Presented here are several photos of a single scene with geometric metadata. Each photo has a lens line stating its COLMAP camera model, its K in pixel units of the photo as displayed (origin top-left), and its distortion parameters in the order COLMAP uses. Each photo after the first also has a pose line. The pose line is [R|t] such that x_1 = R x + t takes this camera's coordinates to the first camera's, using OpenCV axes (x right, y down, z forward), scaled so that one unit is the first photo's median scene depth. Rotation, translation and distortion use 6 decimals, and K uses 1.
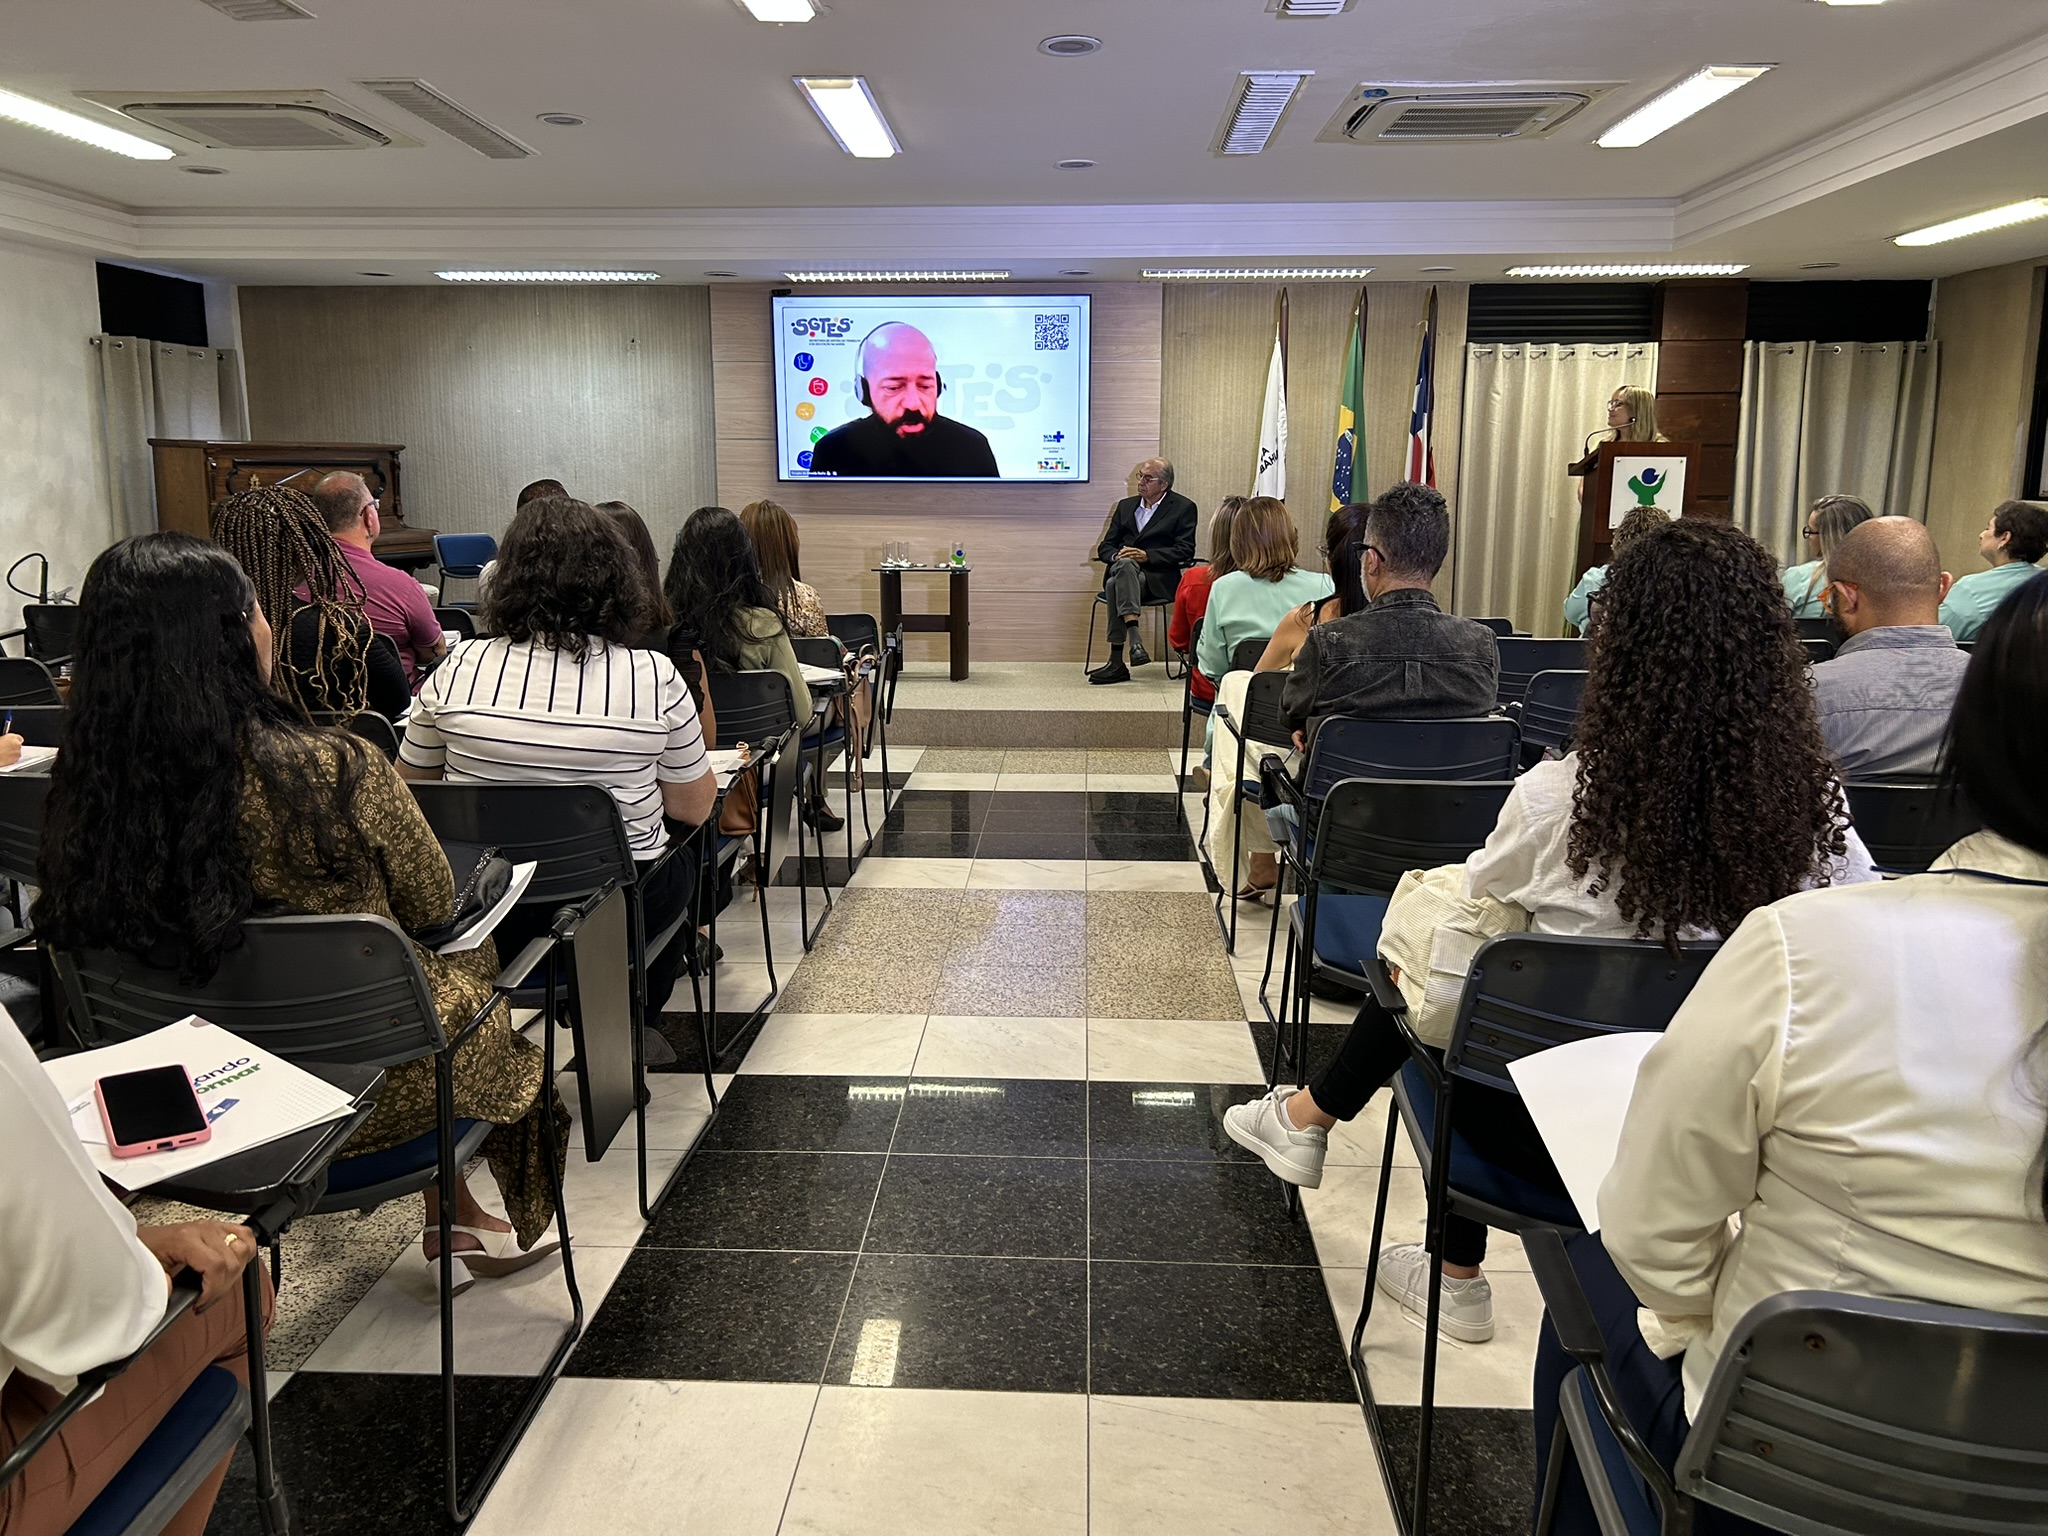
lens RADIAL K [[1540.4, 0, 1022.2], [0, 1540.4, 761.9], [0, 0, 1]] dist [0.014848, -0.005010]
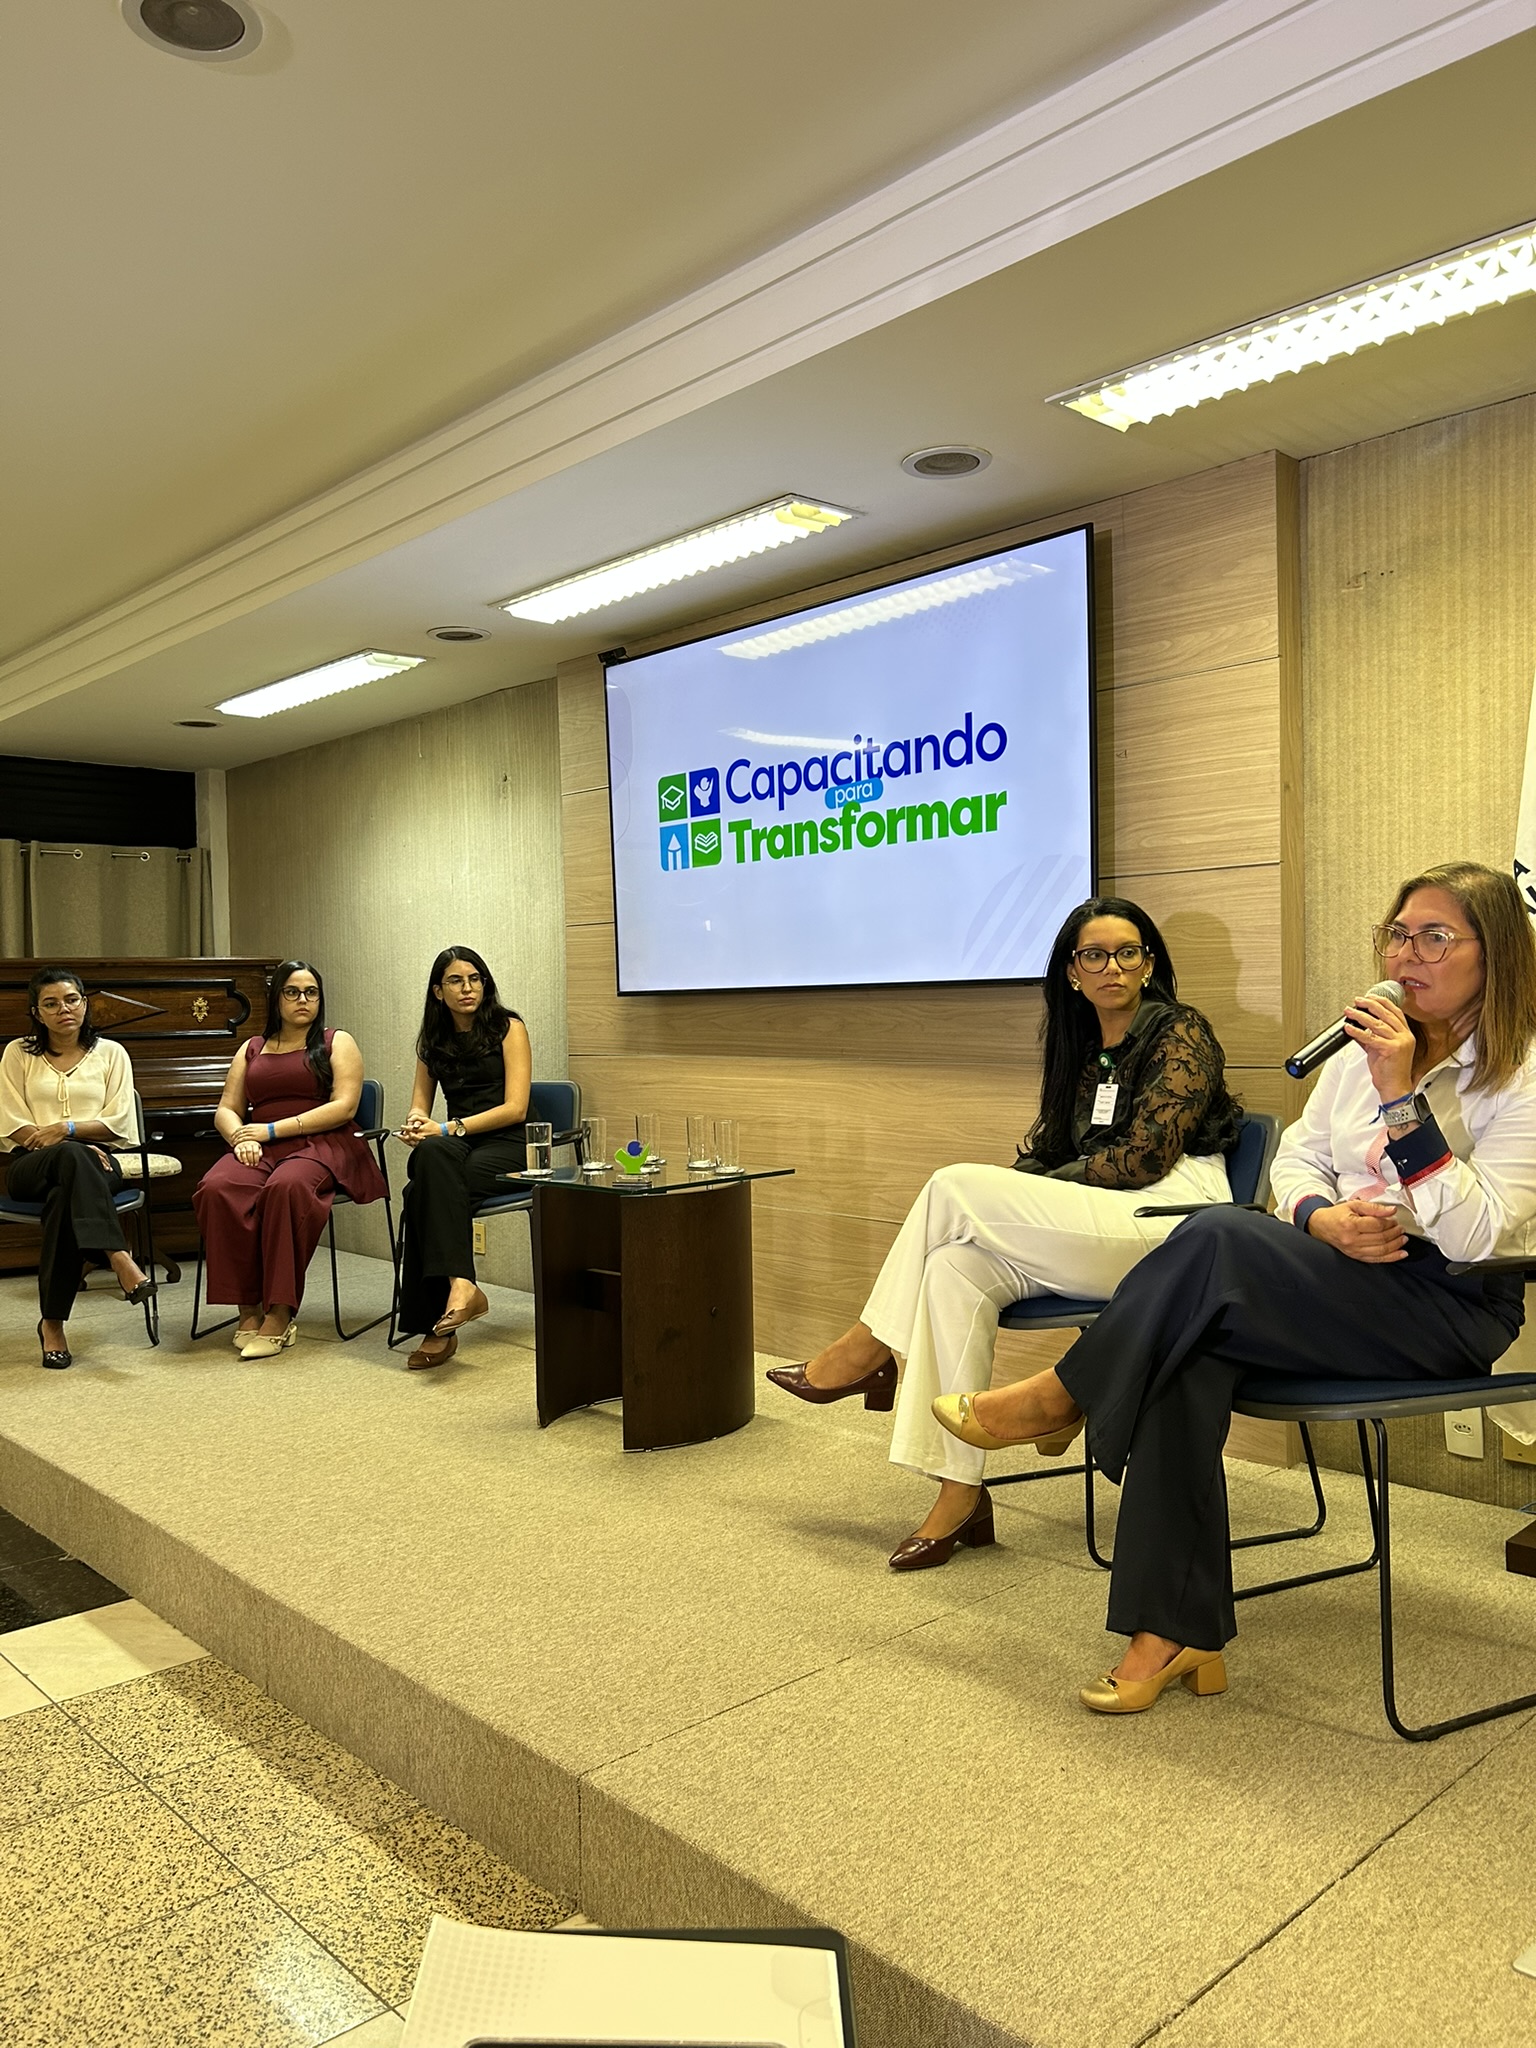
lens RADIAL K [[1540.4, 0, 772.4], [0, 1540.4, 1056.3], [0, 0, 1]] dist [0.014848, -0.005010]
pose [[0.714309, 0.007629, -0.699789, 0.268292], [-0.111945, 0.988310, -0.103494, -0.115300], [0.690819, 0.152264, 0.706813, 0.680438]]
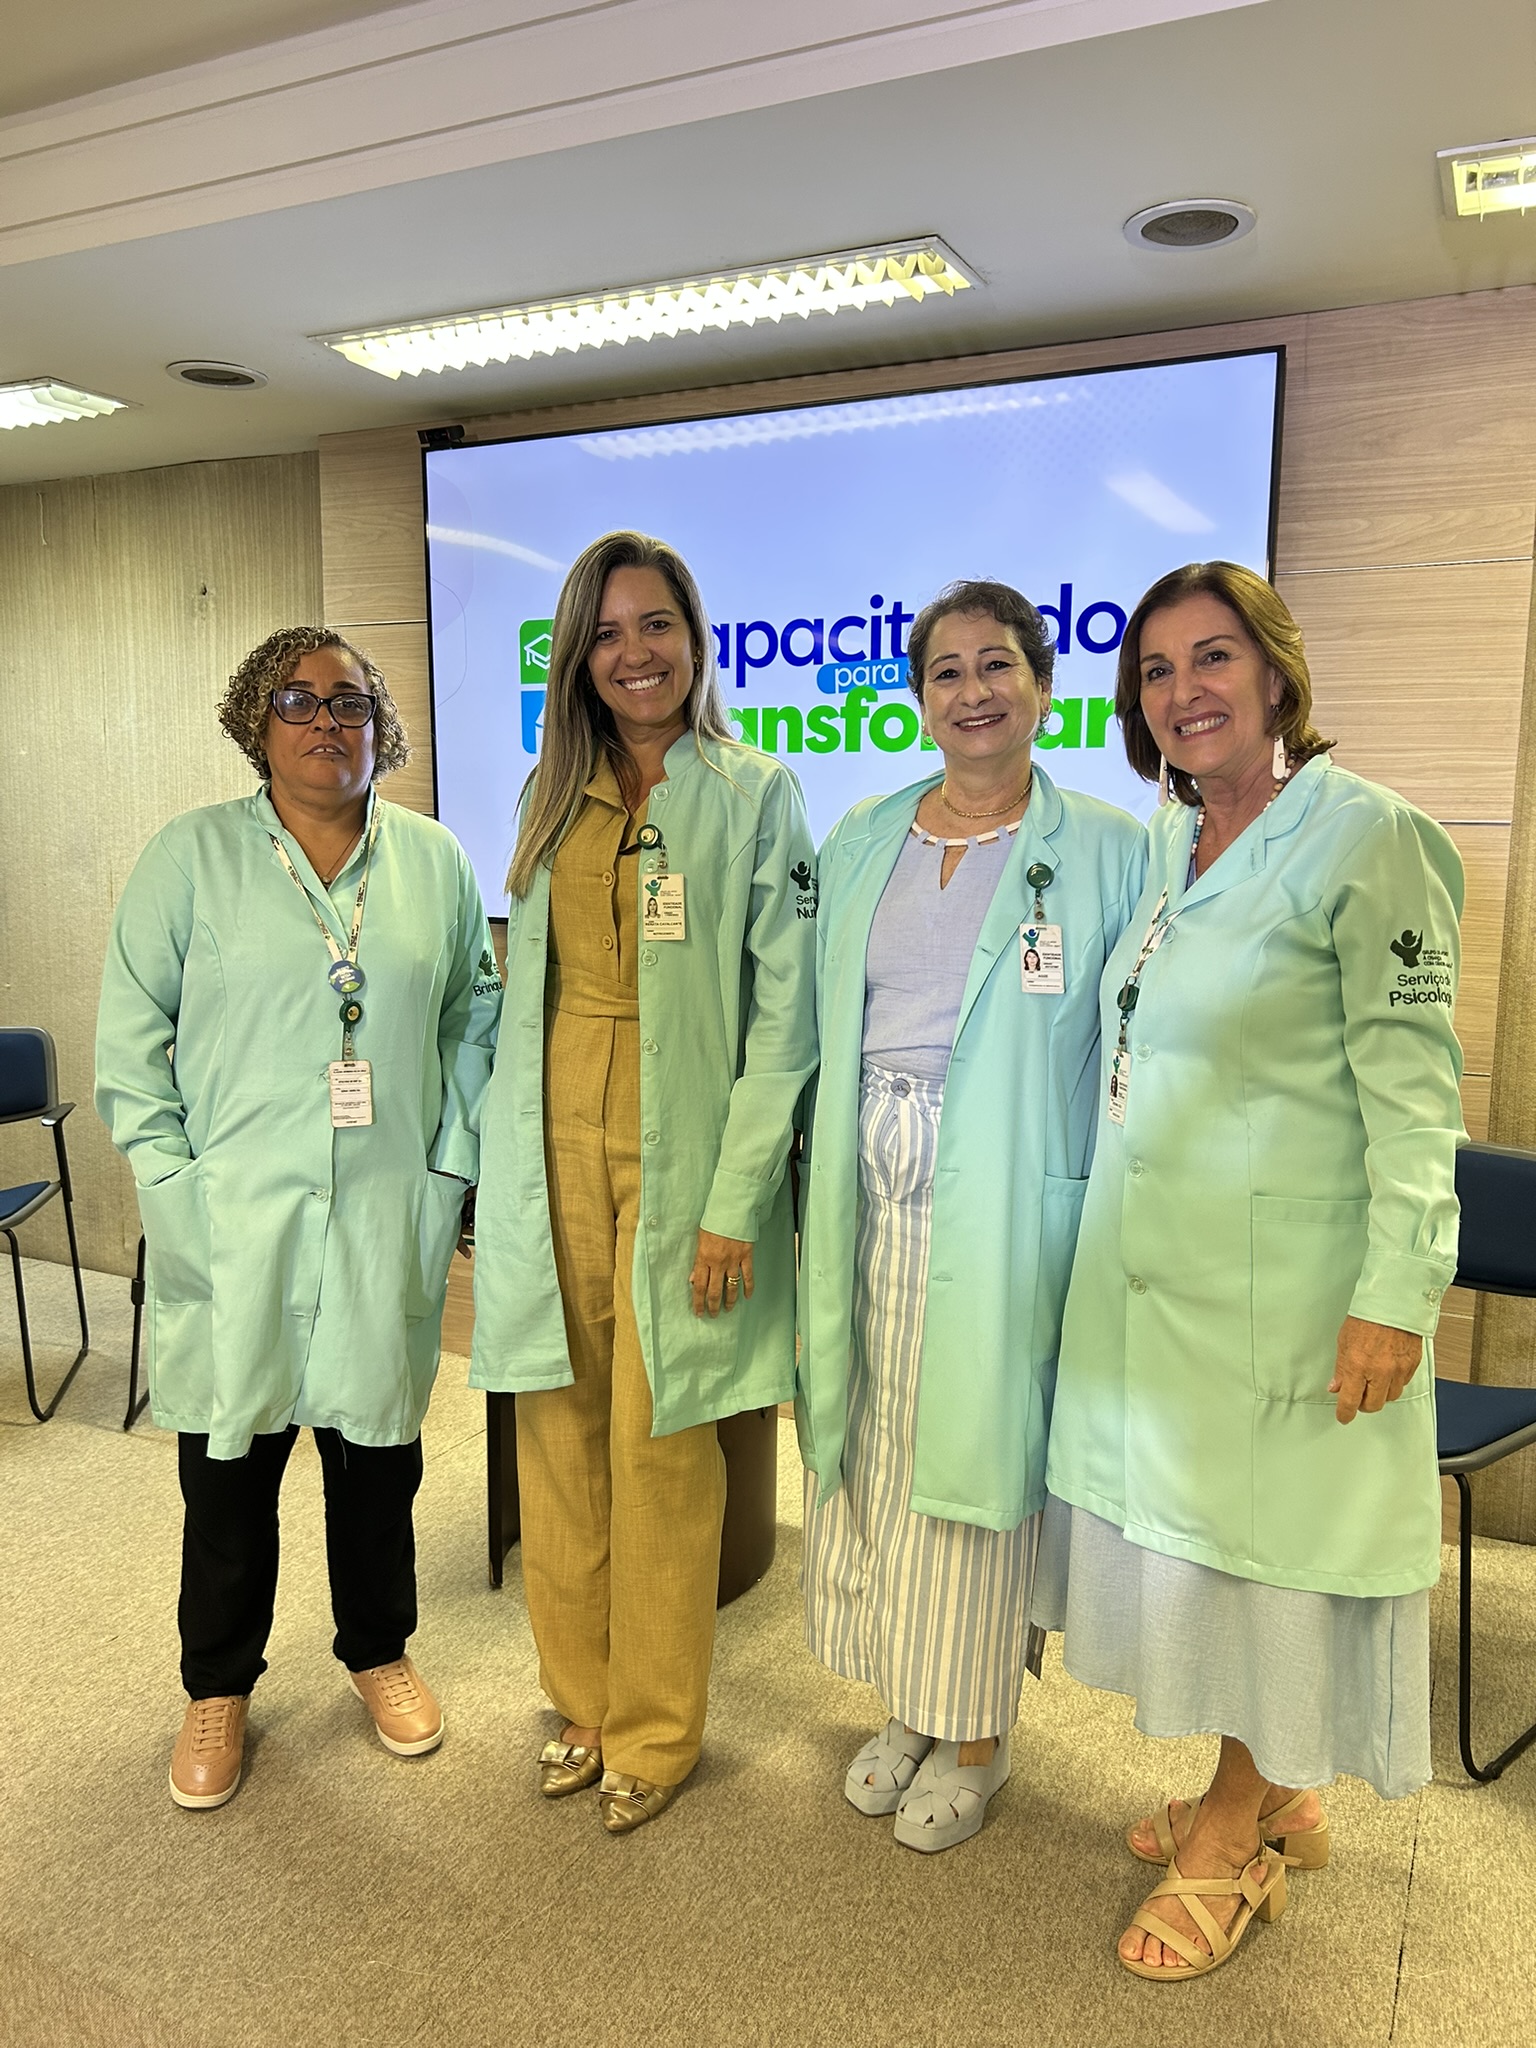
lens RADIAL K [[1540.4, 0, 784.9], [0, 1540.4, 1040.7], [0, 0, 1]] dist [0.014848, -0.005010]
pose [[0.919435, 0.064172, -0.387970, 0.080908], [-0.086608, 0.995415, -0.040604, -0.148041], [0.383585, 0.070934, 0.920777, 0.695620]]
